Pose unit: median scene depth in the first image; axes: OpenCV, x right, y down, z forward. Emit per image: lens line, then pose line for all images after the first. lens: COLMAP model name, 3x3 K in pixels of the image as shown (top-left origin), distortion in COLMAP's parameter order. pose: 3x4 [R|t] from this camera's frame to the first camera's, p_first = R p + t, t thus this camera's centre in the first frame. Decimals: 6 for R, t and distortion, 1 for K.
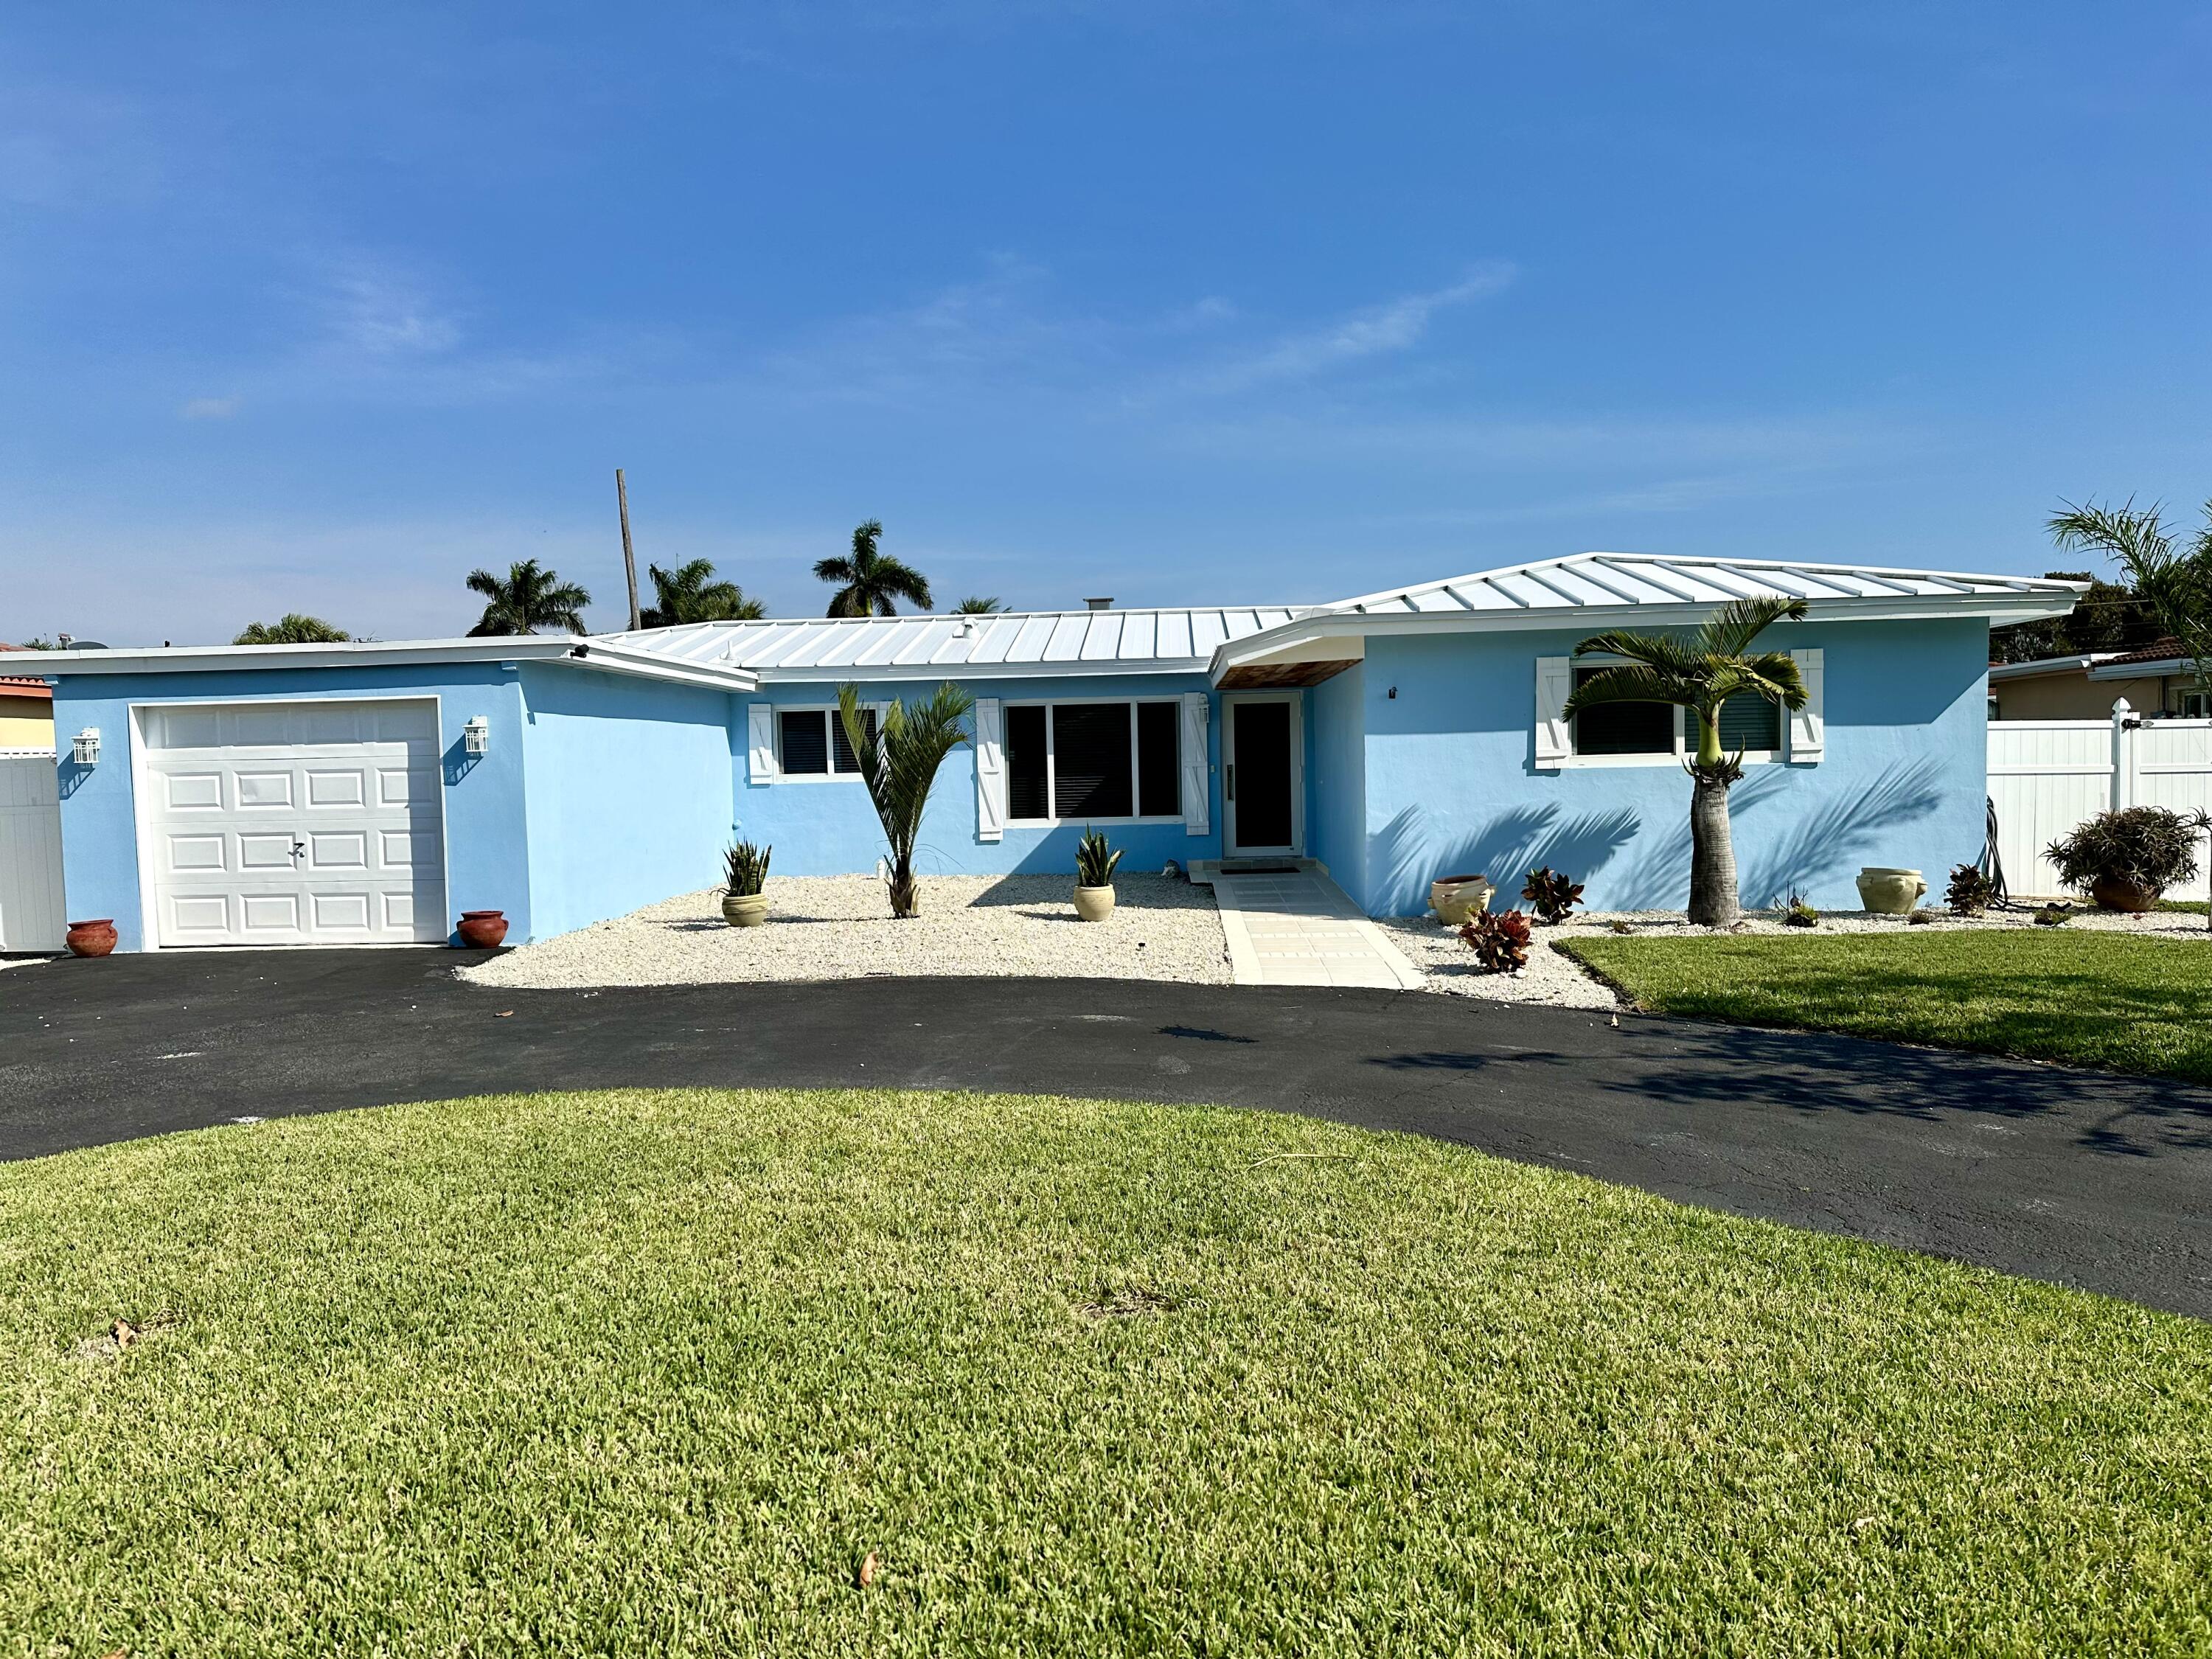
lens RADIAL K [[1516.5, 0, 1106.0], [0, 1516.5, 829.5], [0, 0, 1]] dist [0.180377, -0.342380]
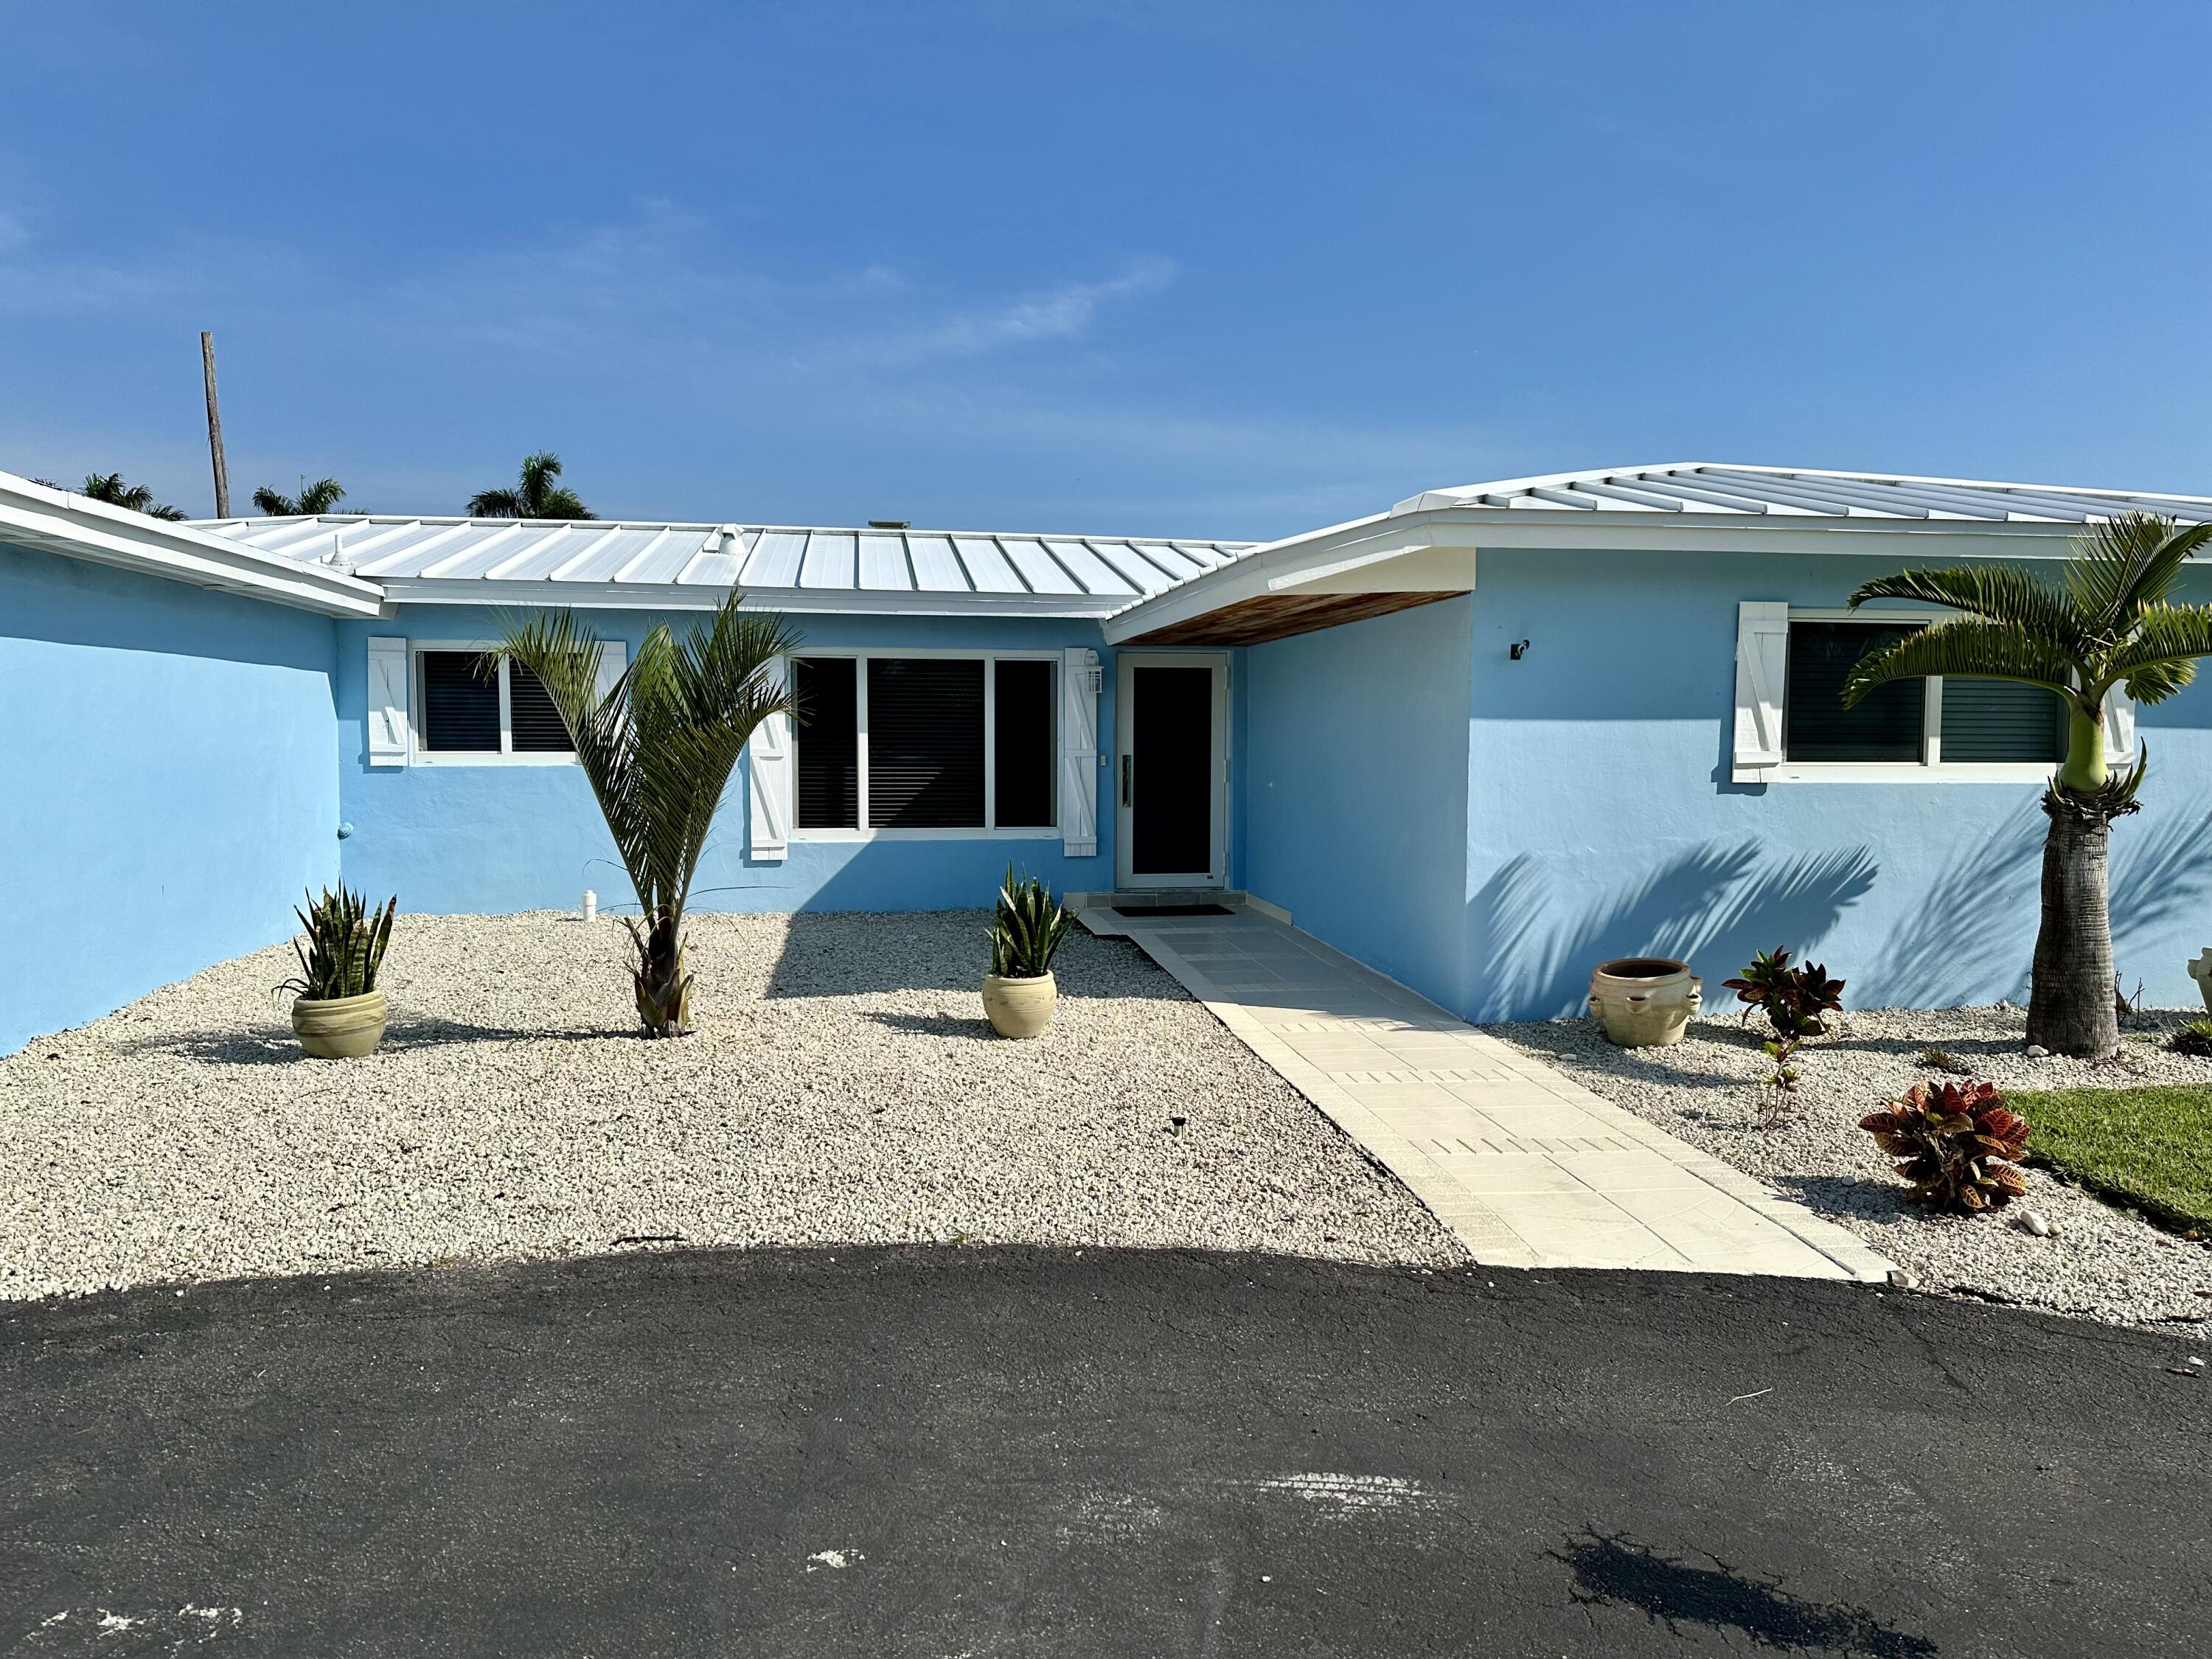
lens RADIAL K [[1516.5, 0, 1106.0], [0, 1516.5, 829.5], [0, 0, 1]] dist [0.180377, -0.342380]
pose [[0.979401, 0.015241, 0.201349, -0.071347], [-0.018259, 0.999747, 0.013141, -0.019027], [-0.201098, -0.016546, 0.979431, 0.348951]]
